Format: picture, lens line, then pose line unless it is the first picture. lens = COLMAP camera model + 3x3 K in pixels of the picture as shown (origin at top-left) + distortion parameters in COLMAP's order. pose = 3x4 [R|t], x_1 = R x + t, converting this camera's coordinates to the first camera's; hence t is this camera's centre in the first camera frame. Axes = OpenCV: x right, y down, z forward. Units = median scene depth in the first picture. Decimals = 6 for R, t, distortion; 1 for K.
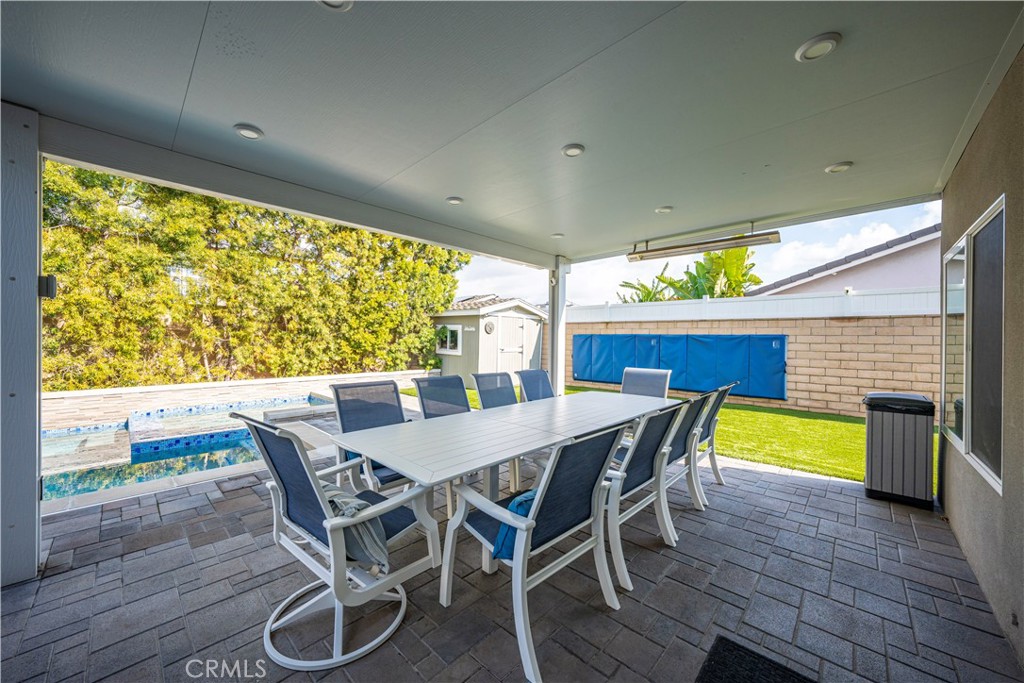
lens RADIAL K [[375.2, 0, 510.1], [0, 375.2, 339.9], [0, 0, 1]] dist [-0.014277, 0.000243]
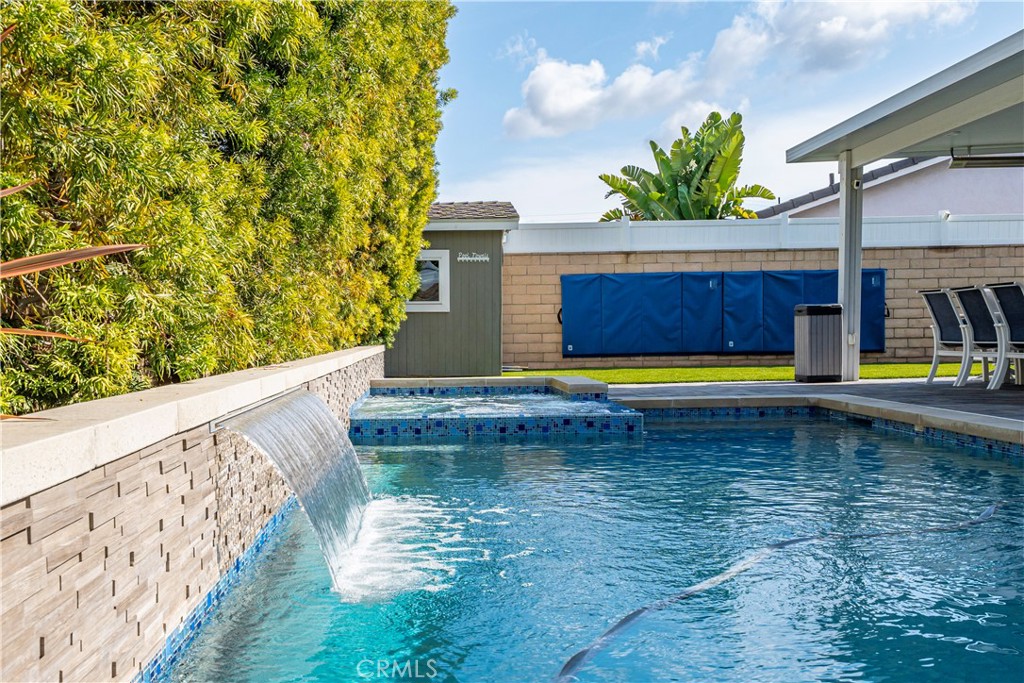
lens RADIAL K [[1047.9, 0, 393.4], [0, 1047.9, 409.6], [0, 0, 1]] dist [0.009059, 0.008218]
pose [[0.755490, -0.071549, 0.651241, -1.342102], [0.026753, 0.996559, 0.078452, 0.072397], [-0.654613, -0.041847, 0.754805, -0.004981]]
